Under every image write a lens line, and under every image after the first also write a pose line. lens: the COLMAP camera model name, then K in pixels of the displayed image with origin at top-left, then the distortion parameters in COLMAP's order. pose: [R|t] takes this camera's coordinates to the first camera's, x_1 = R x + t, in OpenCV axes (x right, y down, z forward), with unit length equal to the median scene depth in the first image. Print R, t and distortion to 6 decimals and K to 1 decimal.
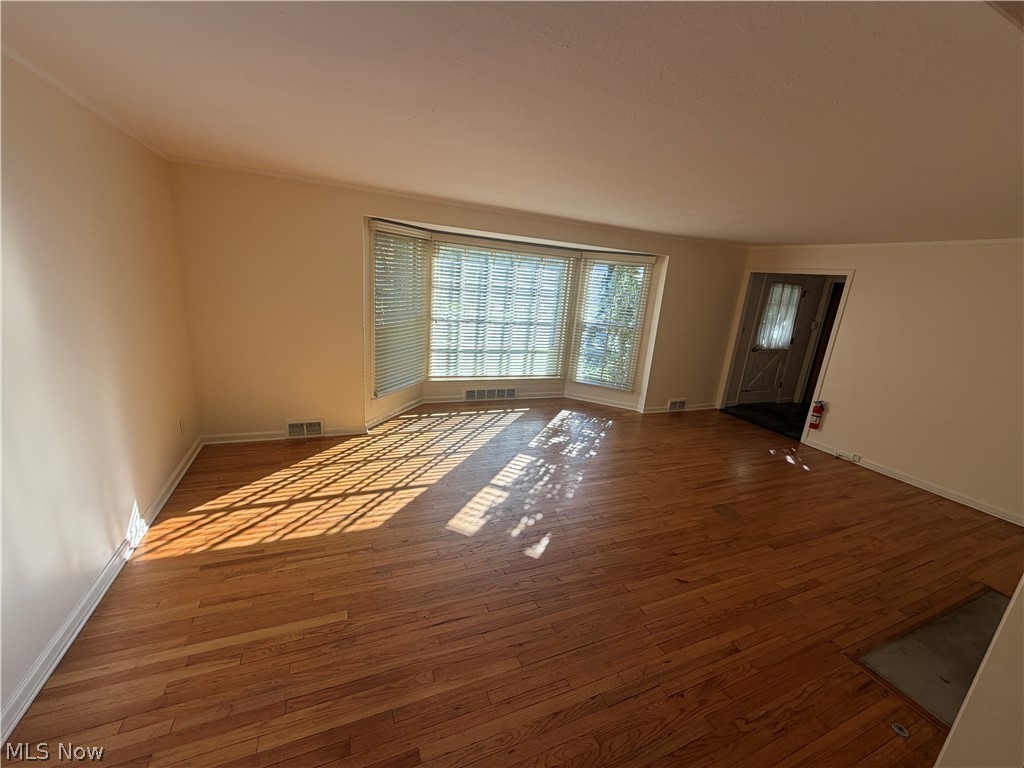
lens RADIAL K [[411.2, 0, 511.2], [0, 411.2, 383.8], [0, 0, 1]] dist [0.001977, 0.000040]
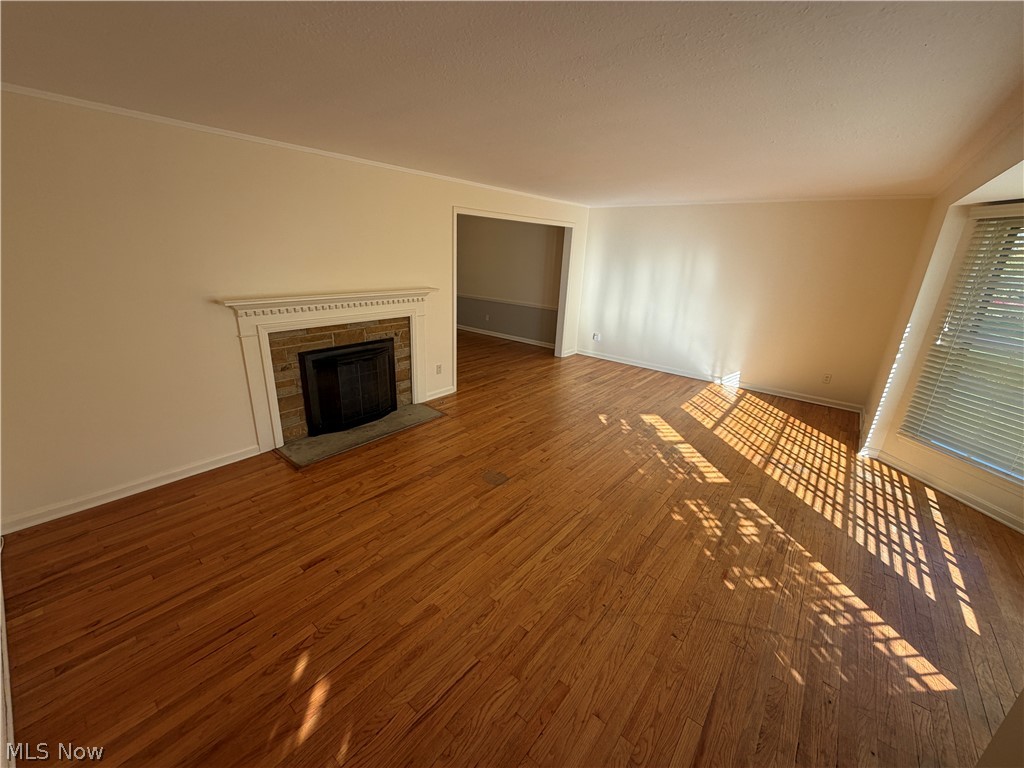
lens RADIAL K [[411.2, 0, 513.1], [0, 411.2, 383.8], [0, 0, 1]] dist [0.001977, 0.000040]
pose [[-0.880314, 0.031096, -0.473371, 0.887041], [-0.226675, 0.848994, 0.477312, -0.321846], [0.416732, 0.527486, -0.740333, 1.530712]]
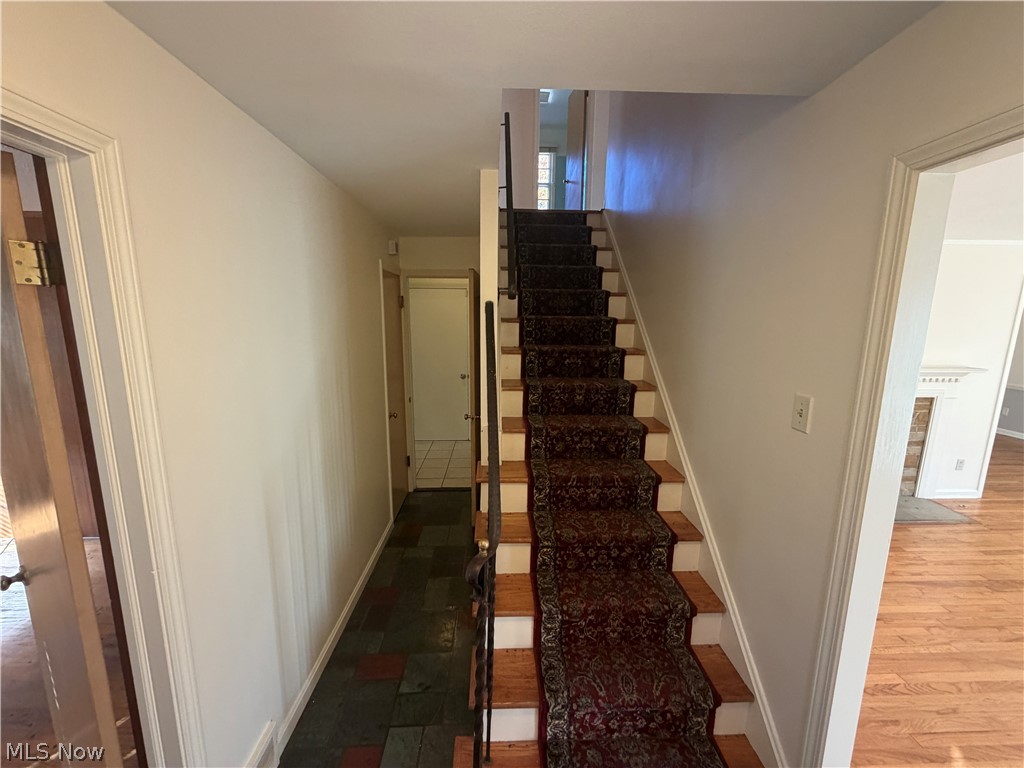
lens RADIAL K [[411.2, 0, 510.3], [0, 411.2, 385.0], [0, 0, 1]] dist [0.001977, 0.000040]
pose [[-0.927397, -0.153296, 0.341227, 1.231312], [0.007319, 0.904567, 0.426269, -0.338519], [-0.374008, 0.397818, -0.837770, 1.699367]]
